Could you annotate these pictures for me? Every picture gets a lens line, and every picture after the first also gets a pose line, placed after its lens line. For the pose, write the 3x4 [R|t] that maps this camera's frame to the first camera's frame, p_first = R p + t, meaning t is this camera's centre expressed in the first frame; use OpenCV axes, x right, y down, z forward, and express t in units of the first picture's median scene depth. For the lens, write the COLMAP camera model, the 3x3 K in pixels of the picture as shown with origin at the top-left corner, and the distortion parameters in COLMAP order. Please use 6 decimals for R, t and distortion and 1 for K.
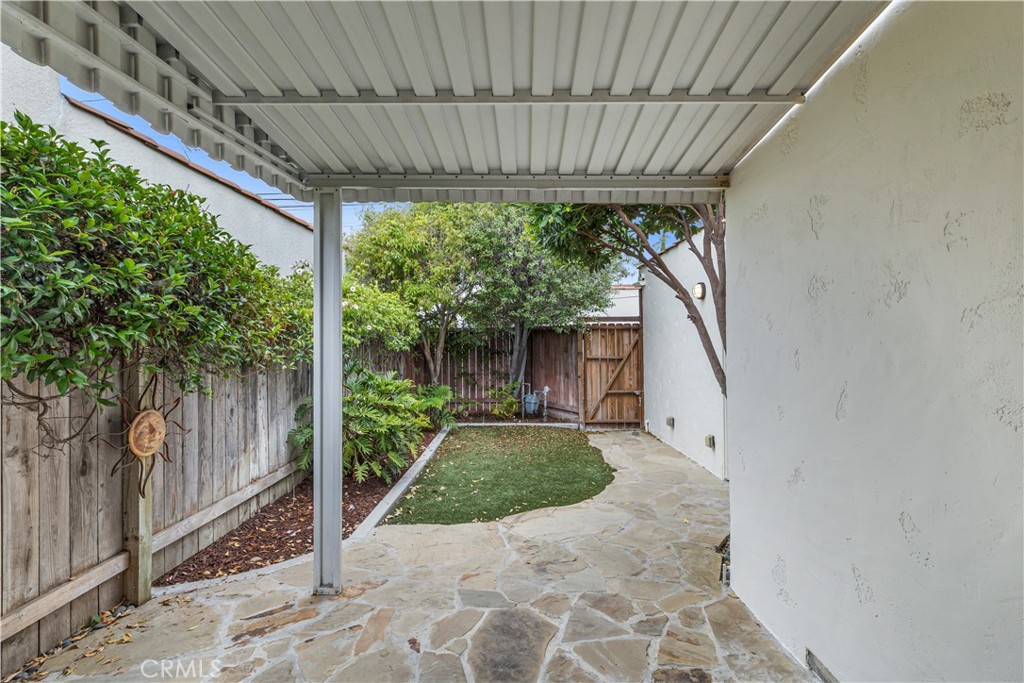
lens RADIAL K [[463.9, 0, 515.2], [0, 463.9, 340.1], [0, 0, 1]] dist [0.005385, 0.000350]
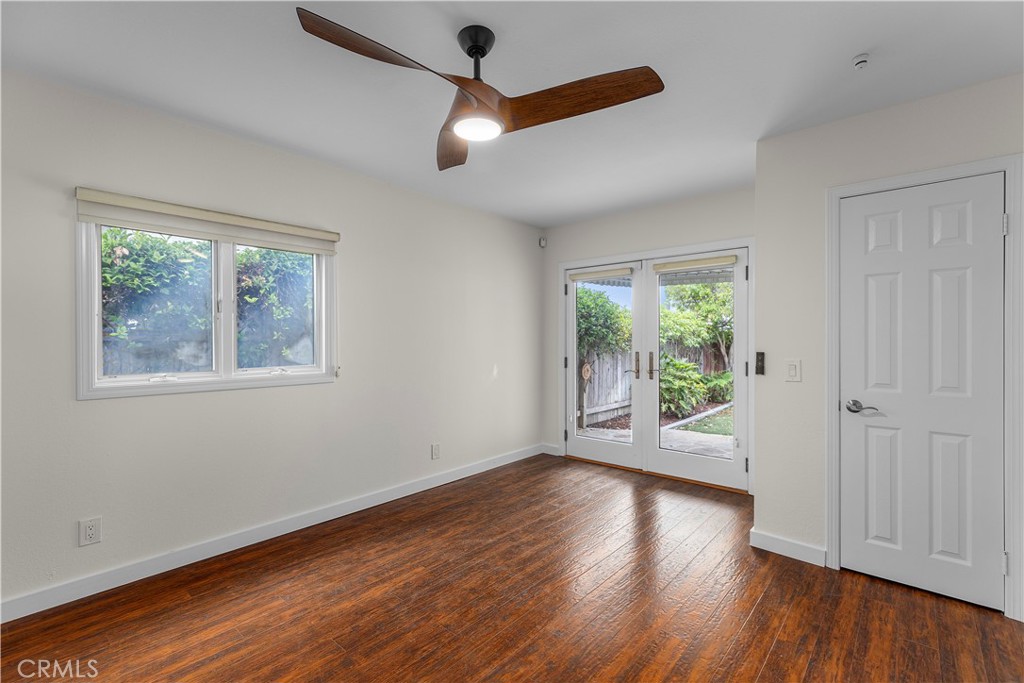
lens RADIAL K [[463.9, 0, 512.6], [0, 463.9, 341.0], [0, 0, 1]] dist [0.005385, 0.000350]
pose [[0.765352, 0.014380, -0.643452, 0.529959], [-0.012268, 0.999895, 0.007755, -0.005154], [0.643496, 0.001959, 0.765447, -1.113601]]
